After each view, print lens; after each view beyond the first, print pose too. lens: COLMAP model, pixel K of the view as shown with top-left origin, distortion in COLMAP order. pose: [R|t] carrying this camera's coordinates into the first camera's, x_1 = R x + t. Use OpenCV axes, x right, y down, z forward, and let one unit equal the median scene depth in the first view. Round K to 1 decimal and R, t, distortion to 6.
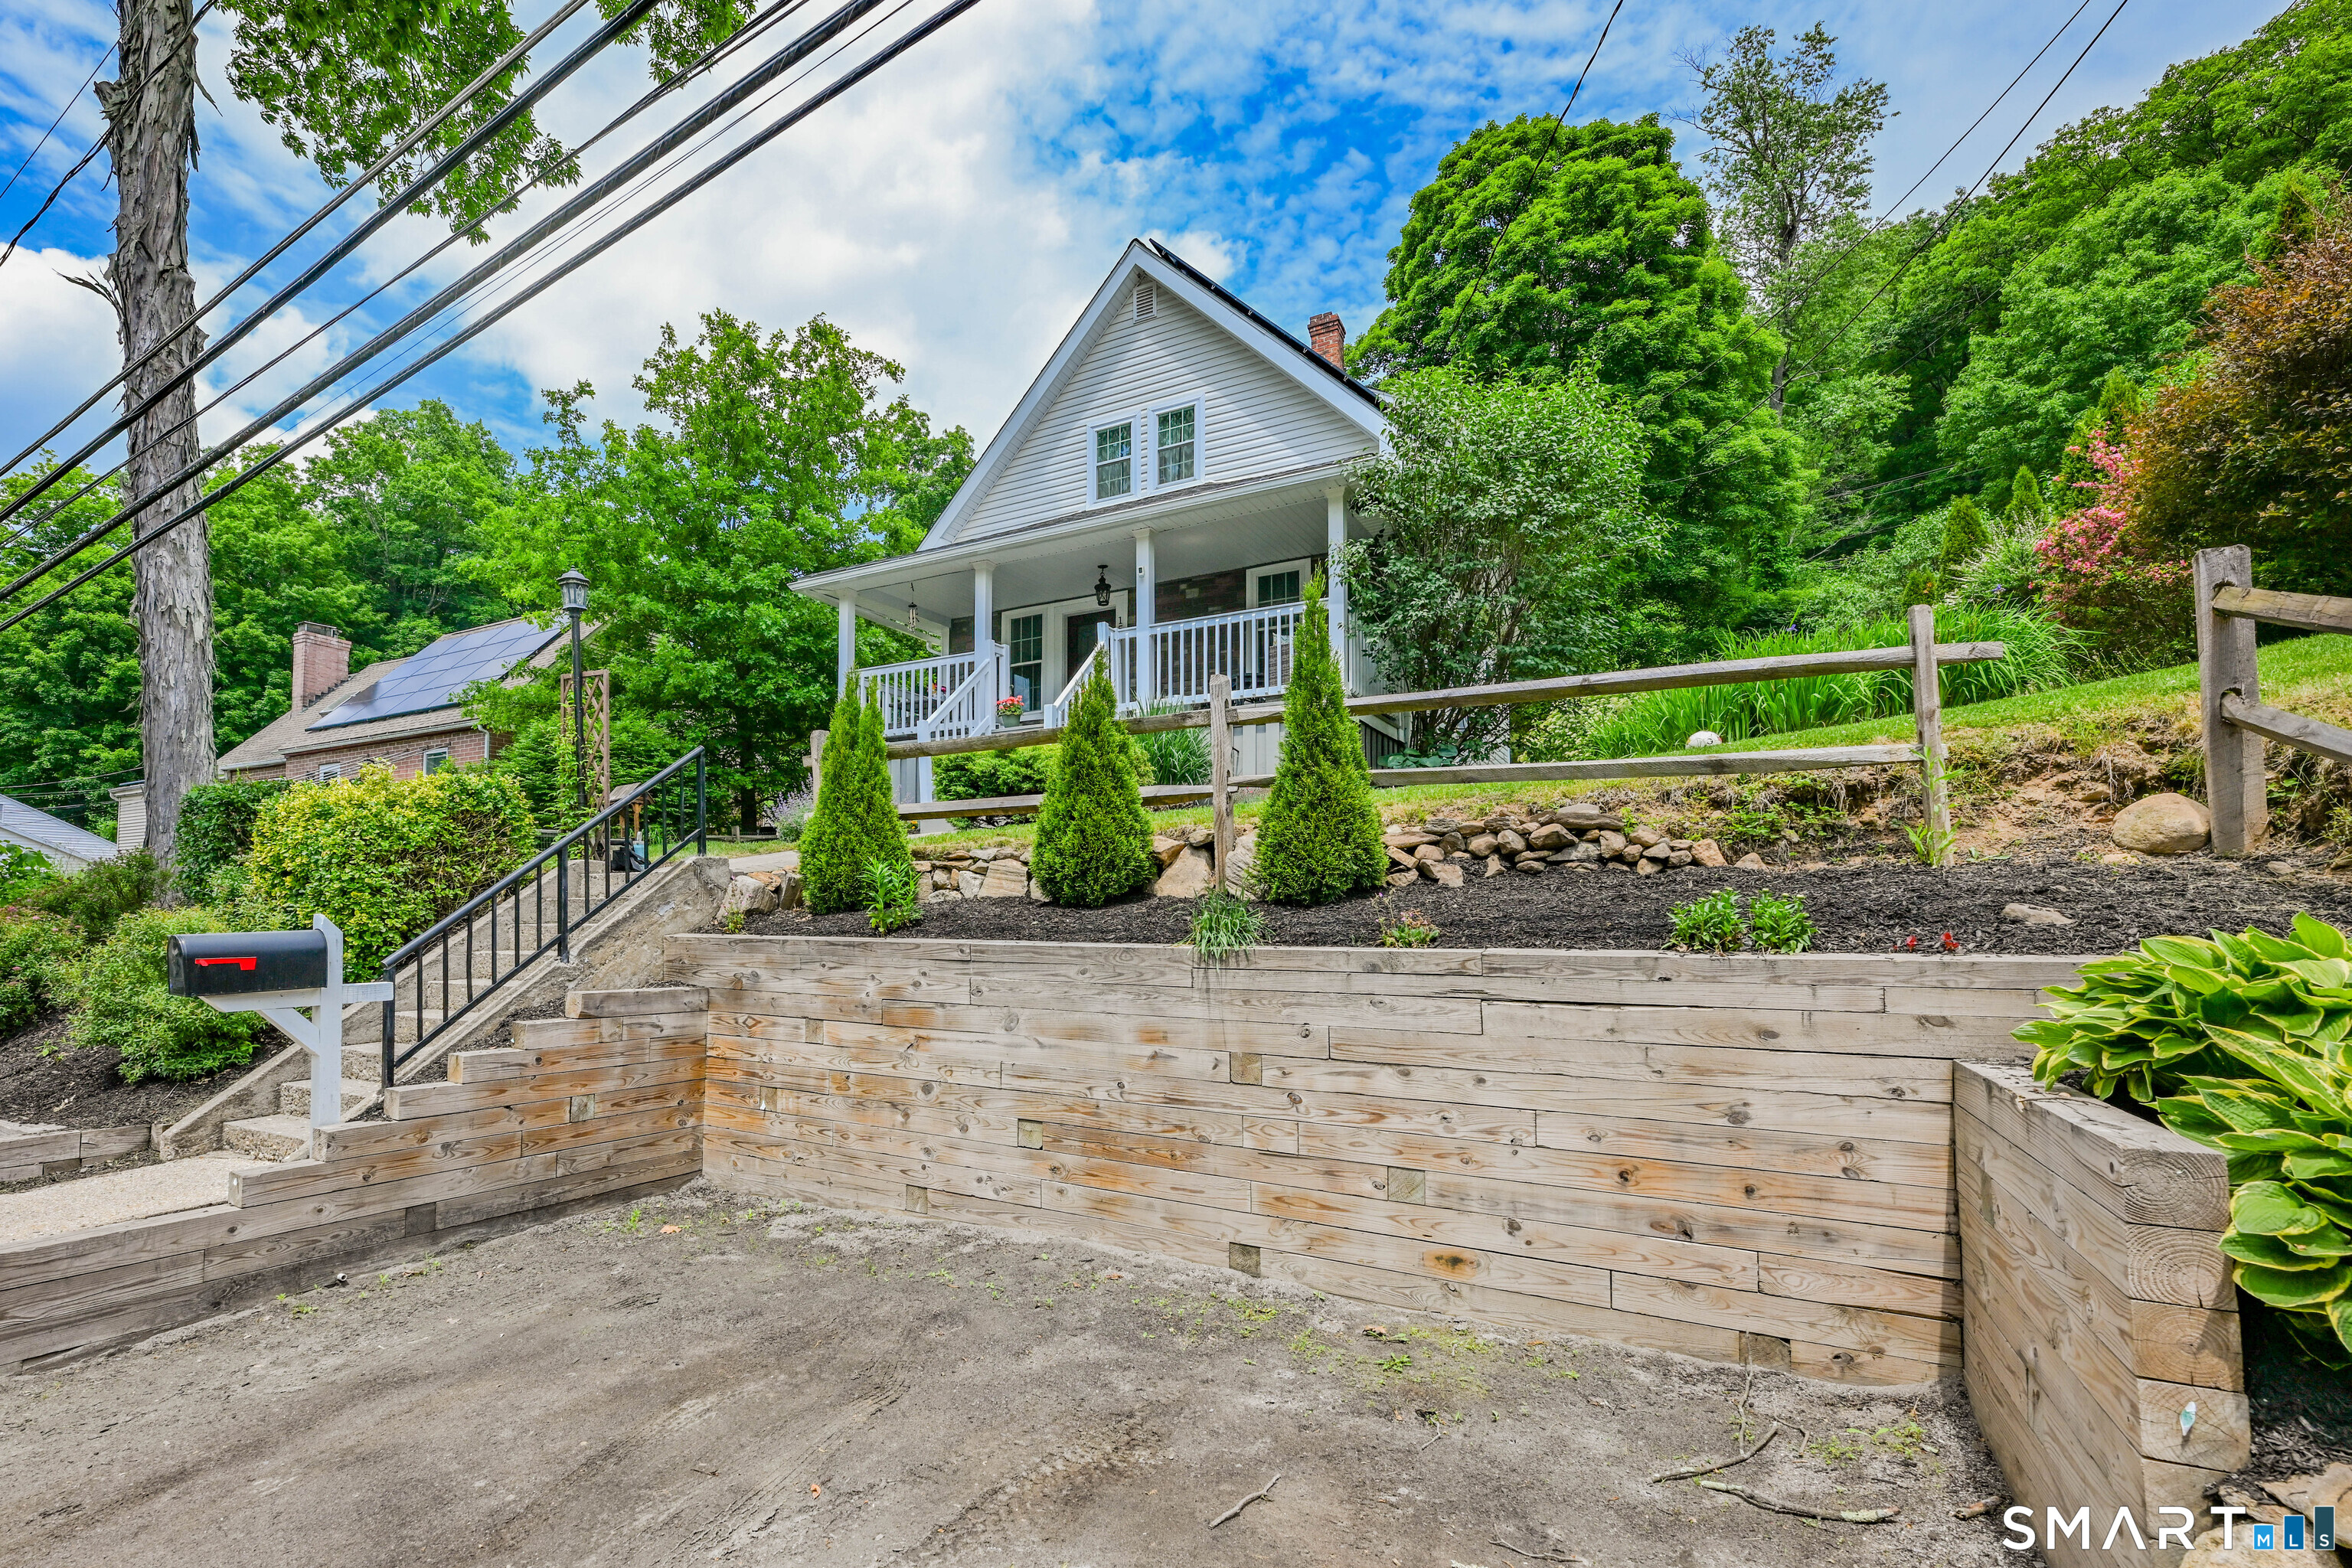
lens RADIAL K [[968.4, 0, 1233.9], [0, 968.4, 884.9], [0, 0, 1]] dist [0.000885, -0.000358]
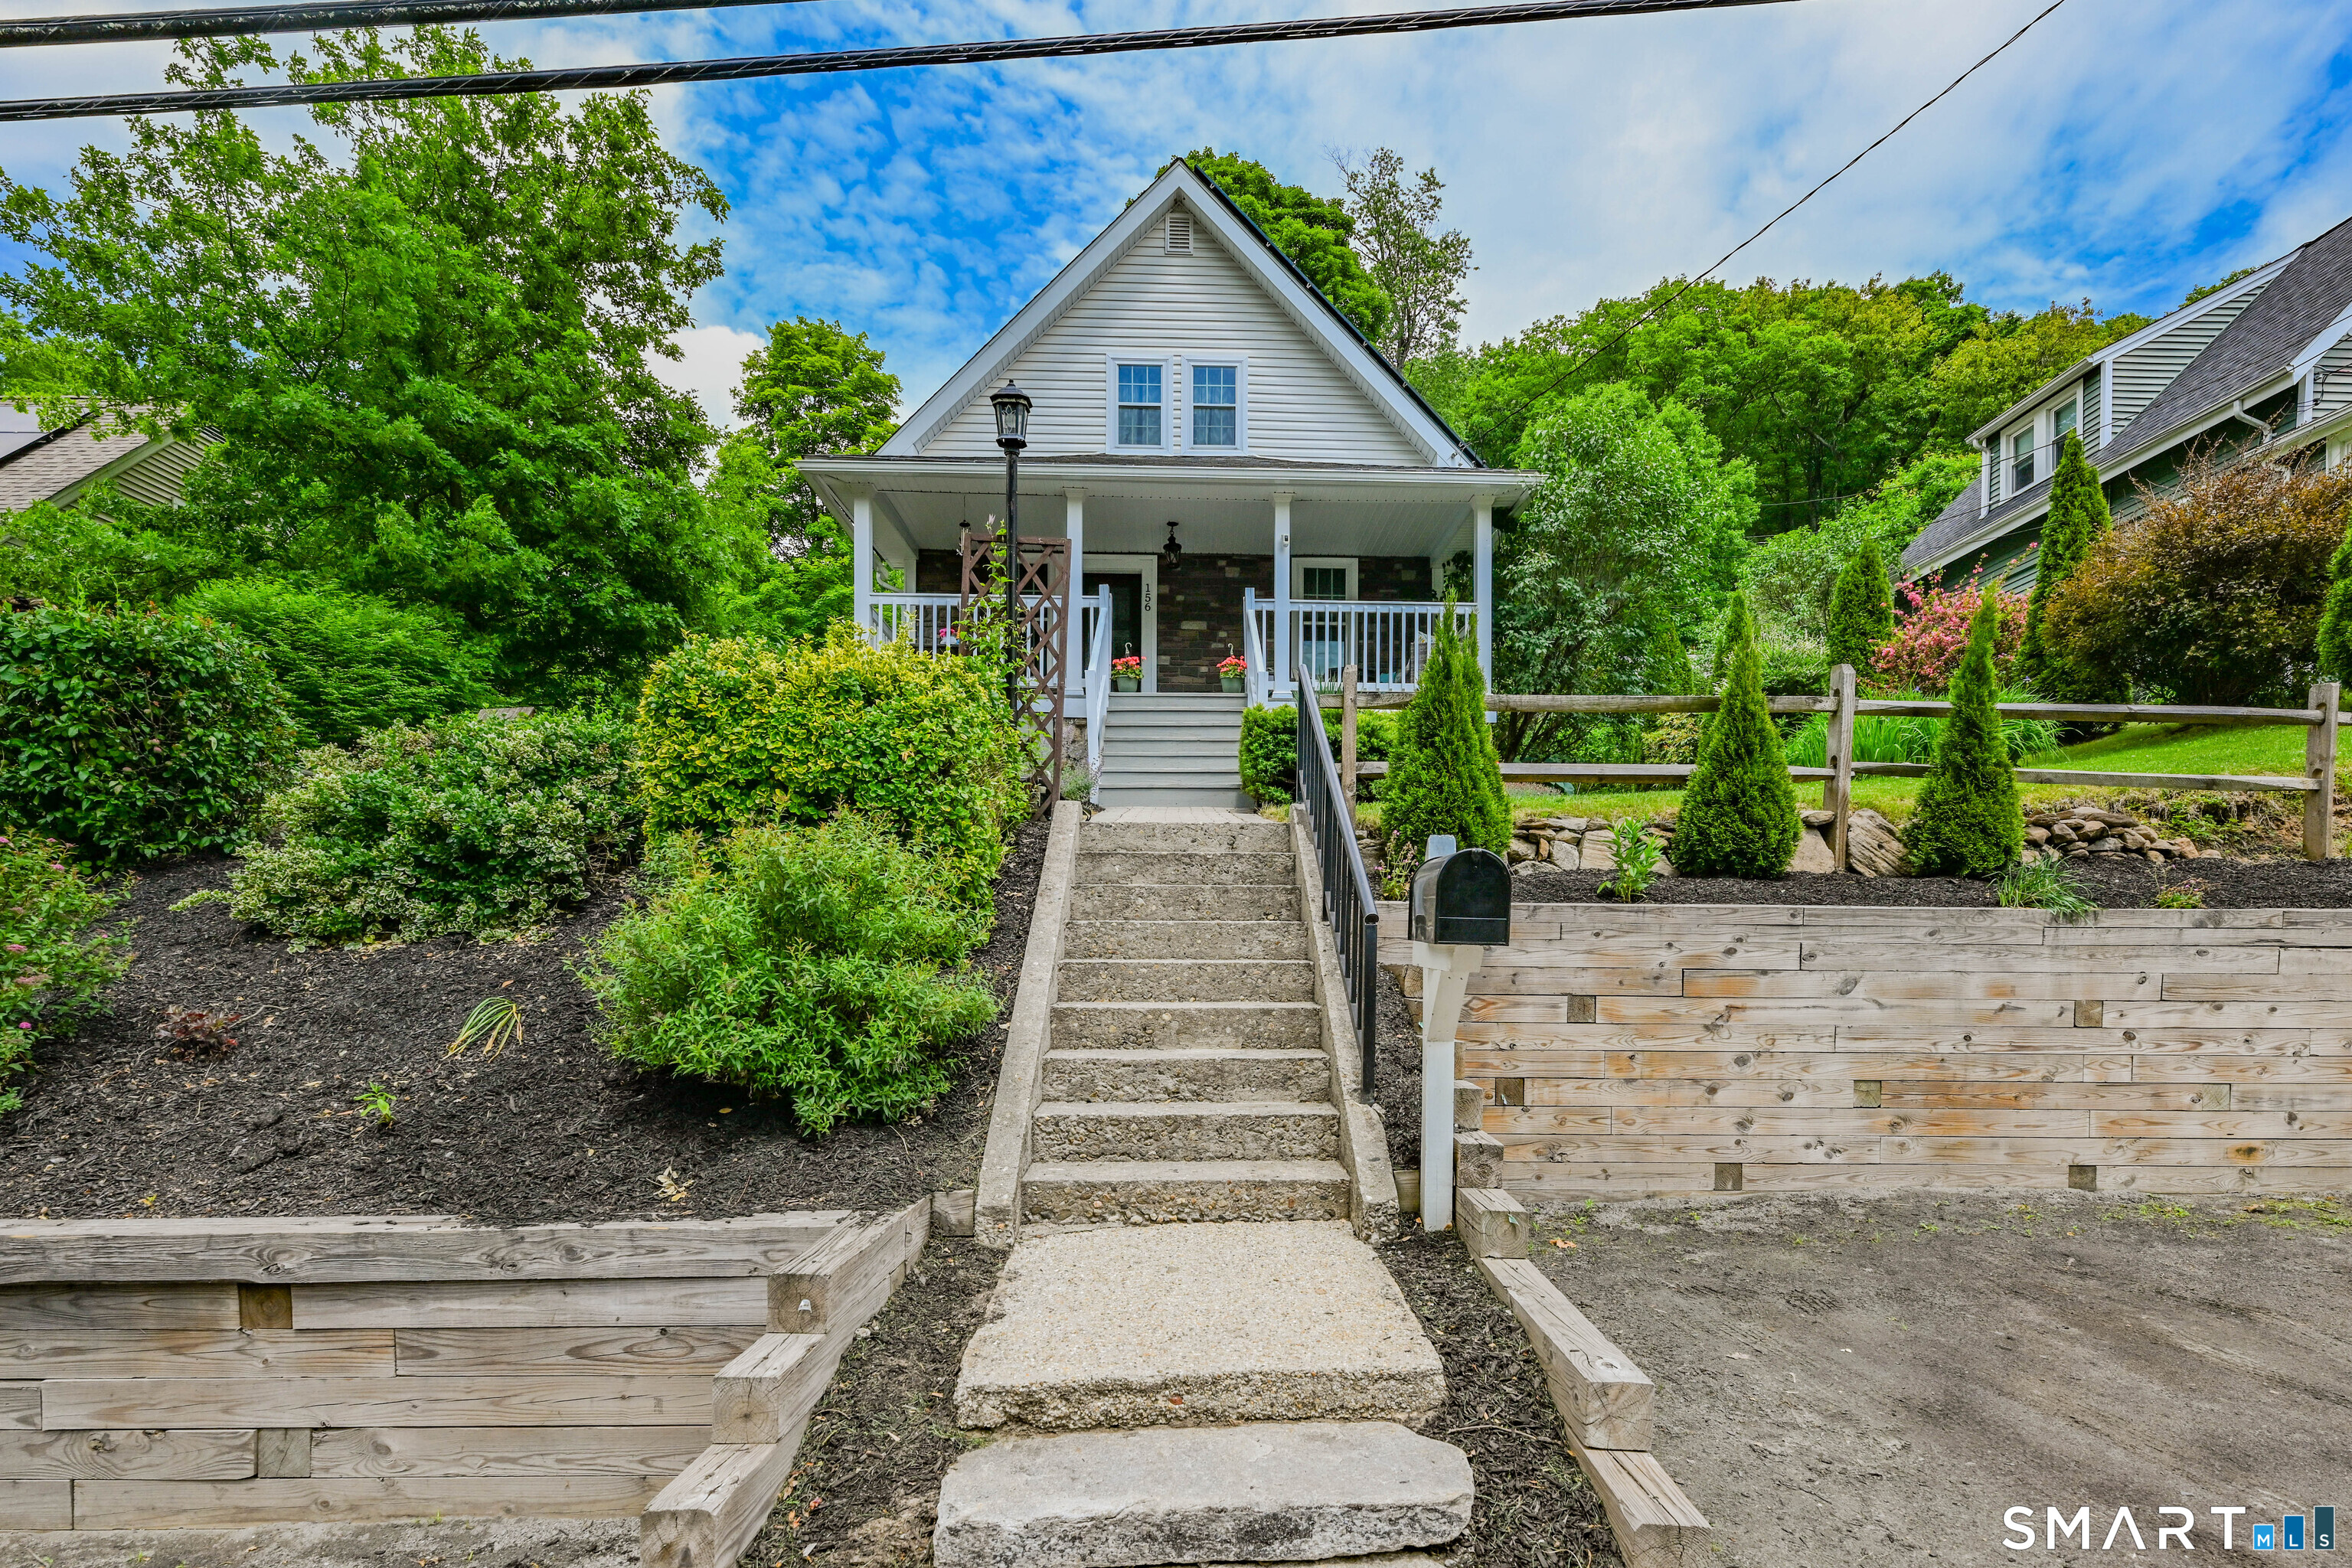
lens RADIAL K [[968.4, 0, 1275.0], [0, 968.4, 948.9], [0, 0, 1]] dist [0.000885, -0.000358]
pose [[0.878789, -0.002047, 0.477207, -1.170235], [-0.016178, 0.999288, 0.034079, 0.075344], [-0.476937, -0.037668, 0.878130, 0.382694]]
